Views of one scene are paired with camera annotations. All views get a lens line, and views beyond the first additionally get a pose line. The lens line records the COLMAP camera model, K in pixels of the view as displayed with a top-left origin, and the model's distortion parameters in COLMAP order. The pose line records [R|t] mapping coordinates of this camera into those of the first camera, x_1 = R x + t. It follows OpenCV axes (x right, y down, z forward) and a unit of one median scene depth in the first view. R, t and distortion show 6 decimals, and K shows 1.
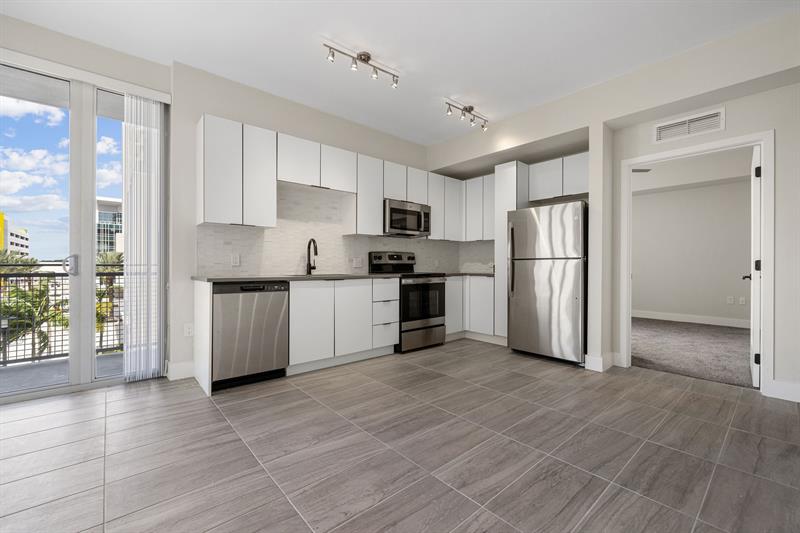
lens RADIAL K [[339.5, 0, 398.1], [0, 339.5, 264.9], [0, 0, 1]] dist [0.001883, -0.000869]
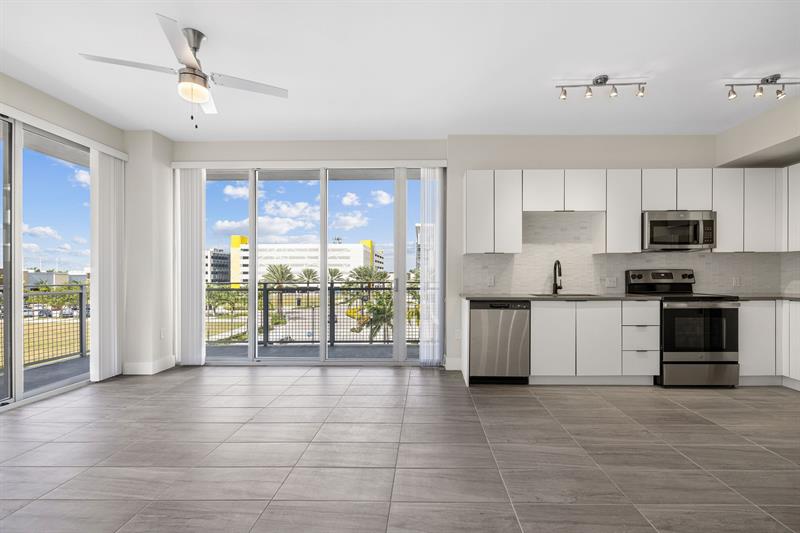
lens RADIAL K [[339.5, 0, 417.4], [0, 339.5, 275.3], [0, 0, 1]] dist [0.001883, -0.000869]
pose [[0.746488, -0.004982, -0.665381, 0.139234], [0.007195, 0.999974, 0.000585, -0.038413], [0.665360, -0.005225, 0.746504, -0.090436]]
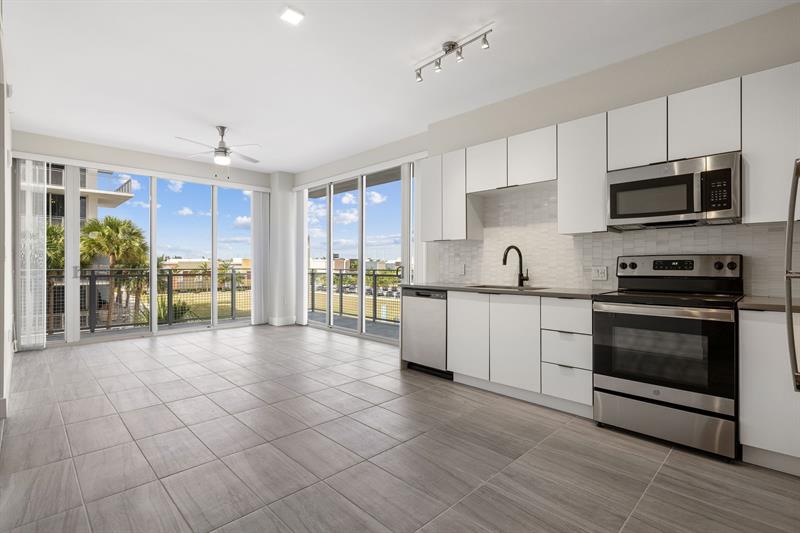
lens RADIAL K [[378.9, 0, 396.1], [0, 378.9, 262.5], [0, 0, 1]] dist [-0.004425, -0.000189]
pose [[0.060286, -0.008157, -0.998148, 0.782970], [0.000751, 0.999967, -0.008127, -0.028479], [0.998181, -0.000260, 0.060291, 0.703686]]
